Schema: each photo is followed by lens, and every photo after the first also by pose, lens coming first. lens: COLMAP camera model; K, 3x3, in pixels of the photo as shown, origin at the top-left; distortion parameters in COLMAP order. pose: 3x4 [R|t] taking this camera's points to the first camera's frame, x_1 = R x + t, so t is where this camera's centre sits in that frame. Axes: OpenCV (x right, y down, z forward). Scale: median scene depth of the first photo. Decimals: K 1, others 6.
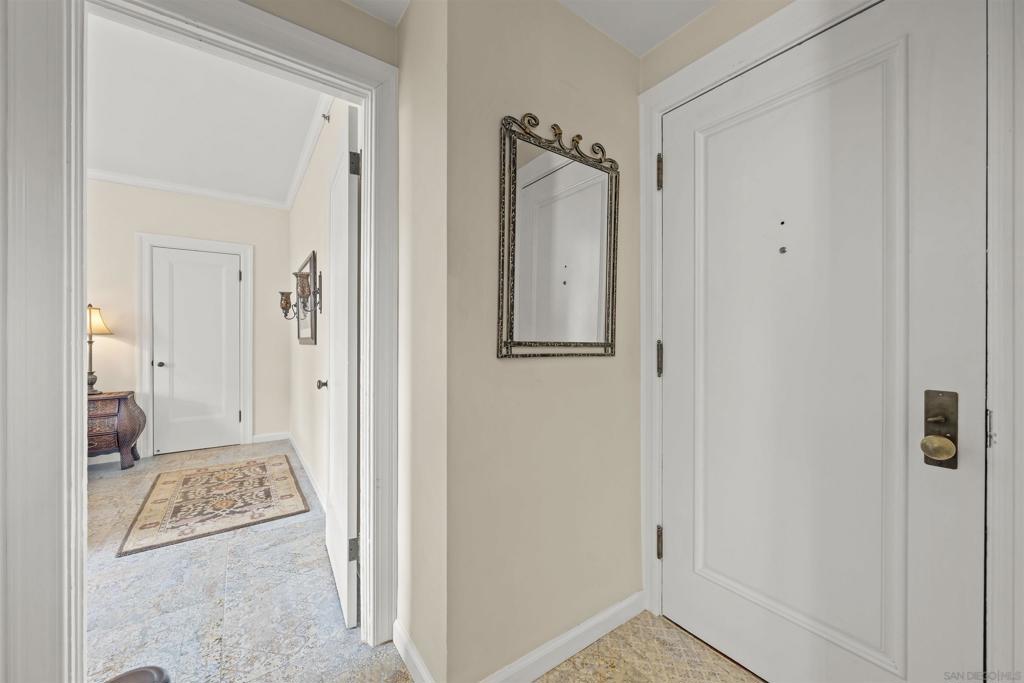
lens RADIAL K [[378.4, 0, 507.6], [0, 378.4, 338.9], [0, 0, 1]] dist [-0.010228, 0.000710]
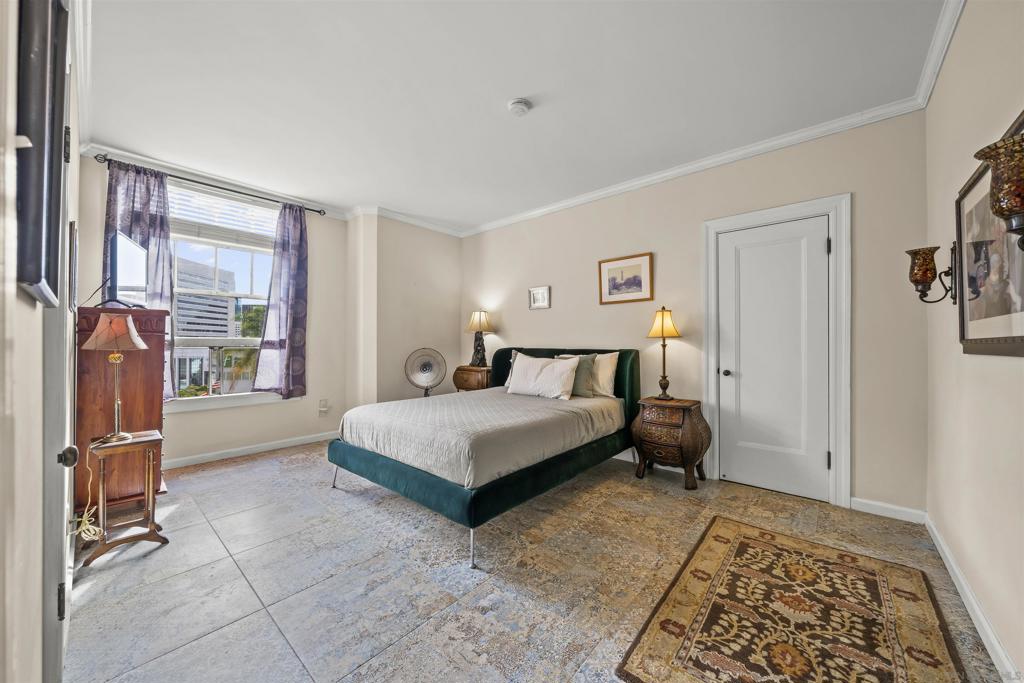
lens RADIAL K [[378.4, 0, 507.0], [0, 378.4, 341.1], [0, 0, 1]] dist [-0.010228, 0.000710]
pose [[0.233848, -0.005180, -0.972259, -0.254653], [-0.001018, 0.999984, -0.005573, 0.002710], [0.972273, 0.002293, 0.233839, 0.373489]]
